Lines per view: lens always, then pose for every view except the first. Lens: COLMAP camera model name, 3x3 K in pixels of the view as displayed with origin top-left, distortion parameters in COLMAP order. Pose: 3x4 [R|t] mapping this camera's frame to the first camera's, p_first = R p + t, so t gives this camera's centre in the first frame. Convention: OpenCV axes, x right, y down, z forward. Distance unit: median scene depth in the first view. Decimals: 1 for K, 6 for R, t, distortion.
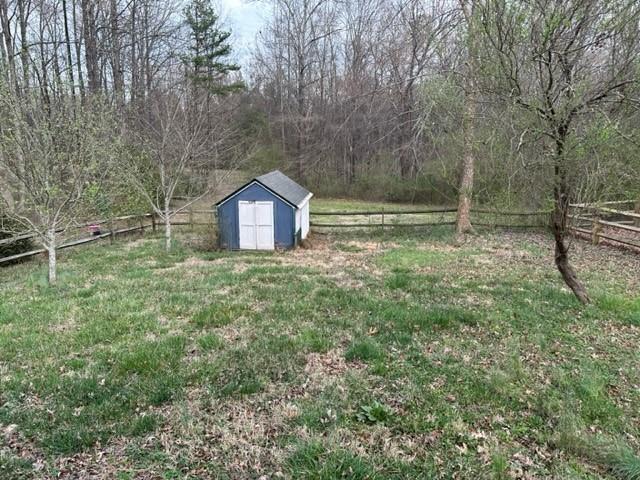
lens RADIAL K [[446.9, 0, 321.9], [0, 446.9, 235.4], [0, 0, 1]] dist [0.108763, -0.140109]
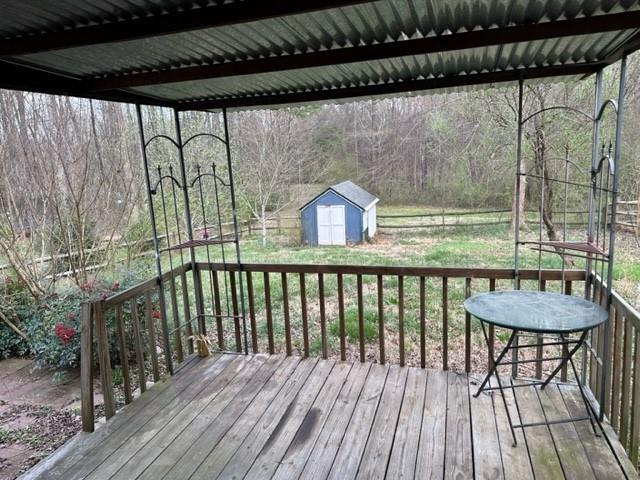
lens RADIAL K [[446.9, 0, 321.9], [0, 446.9, 235.4], [0, 0, 1]] dist [0.108763, -0.140109]
pose [[0.985249, -0.018523, -0.170123, 0.033893], [0.014038, 0.999522, -0.027528, 0.035474], [0.170551, 0.024734, 0.985038, -0.199585]]
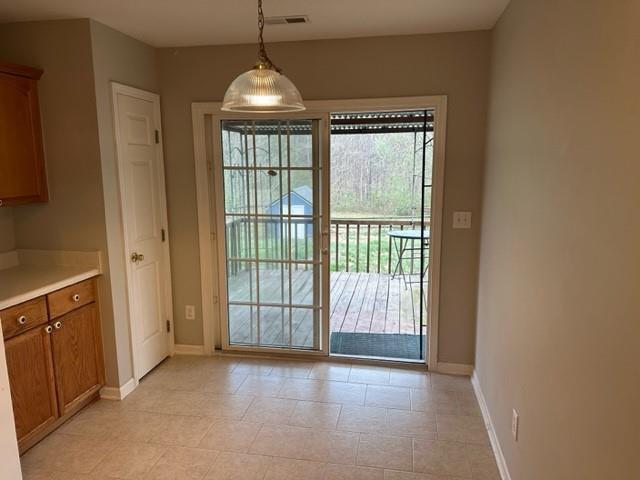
lens RADIAL K [[452.9, 0, 320.0], [0, 452.9, 240.0], [0, 0, 1]] dist [0.090298, -0.111334]
pose [[0.998680, 0.005534, -0.051072, 0.005855], [-0.007610, 0.999148, -0.040551, 0.127285], [0.050804, 0.040886, 0.997871, -0.619633]]
